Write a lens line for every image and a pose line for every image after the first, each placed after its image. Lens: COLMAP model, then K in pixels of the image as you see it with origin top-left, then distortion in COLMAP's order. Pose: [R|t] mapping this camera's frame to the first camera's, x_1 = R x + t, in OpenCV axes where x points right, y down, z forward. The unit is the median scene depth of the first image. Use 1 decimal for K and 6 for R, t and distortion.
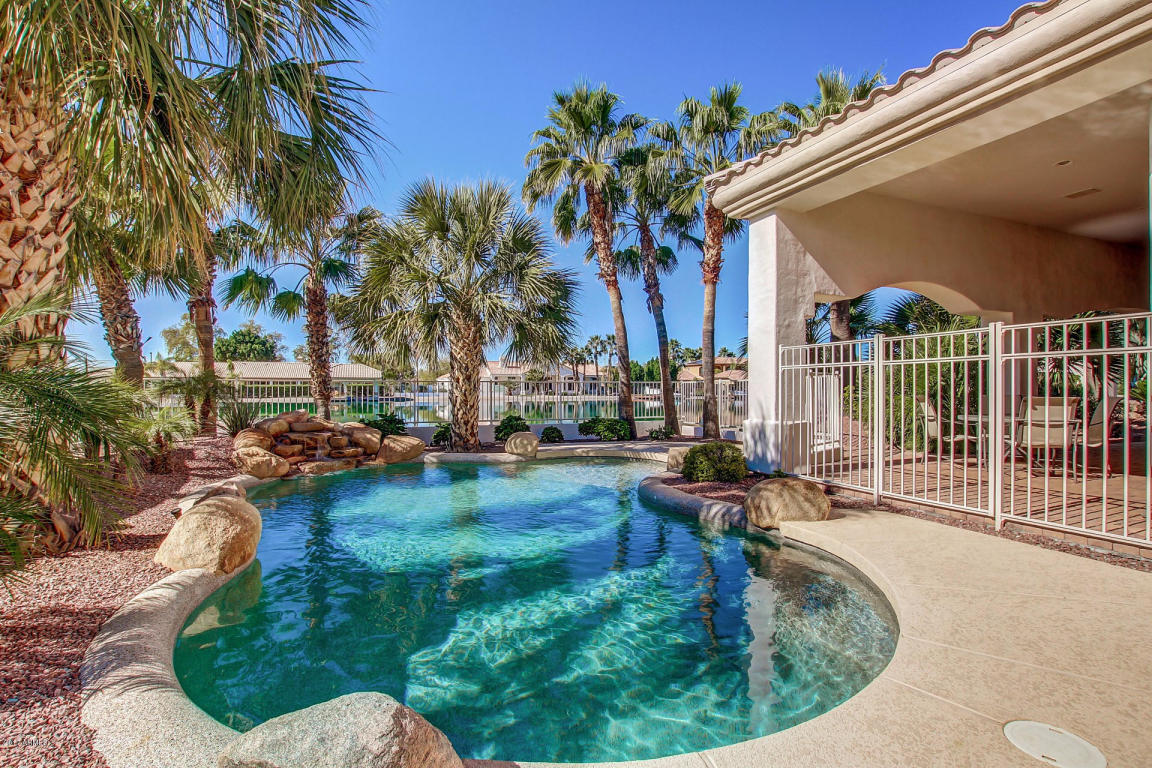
lens RADIAL K [[533.1, 0, 573.8], [0, 533.1, 385.5], [0, 0, 1]] dist [-0.005728, -0.000264]
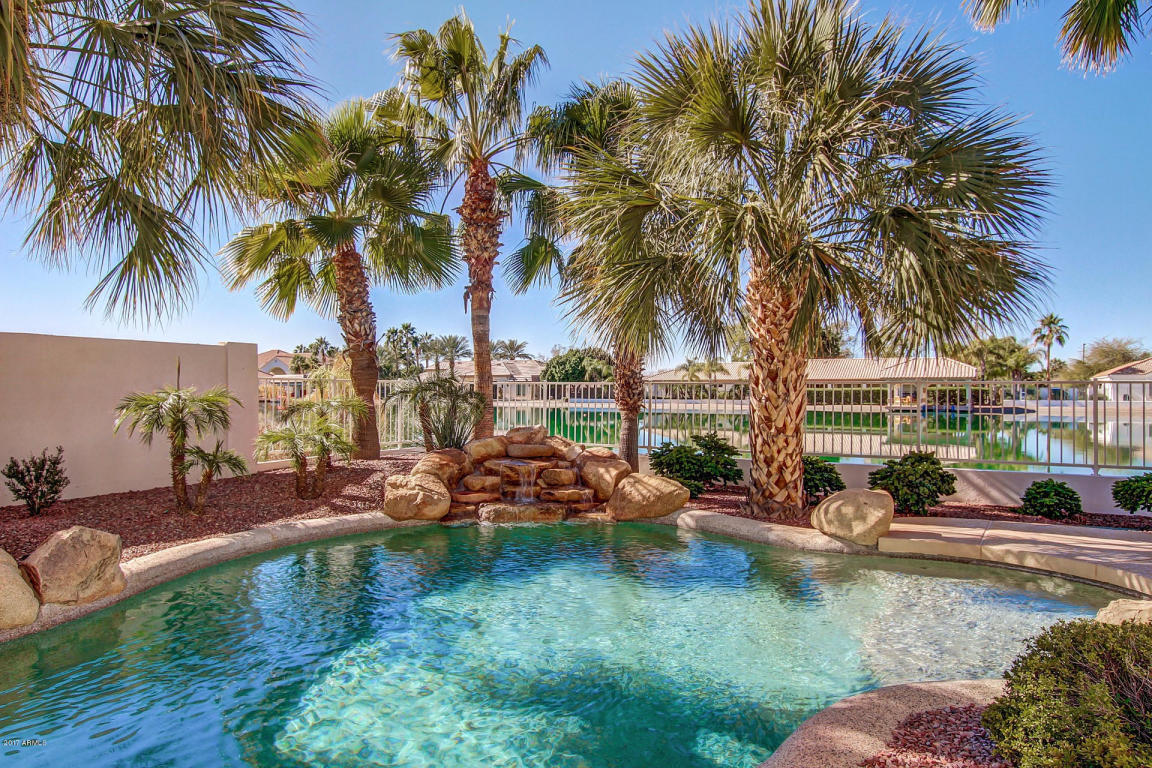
lens RADIAL K [[732.1, 0, 587.5], [0, 732.1, 385.7], [0, 0, 1]] dist [0.004610, 0.000624]
pose [[0.641804, -0.004816, -0.766854, 0.244352], [0.001701, 0.999987, -0.004857, -0.001434], [0.766867, 0.001813, 0.641804, 0.401392]]
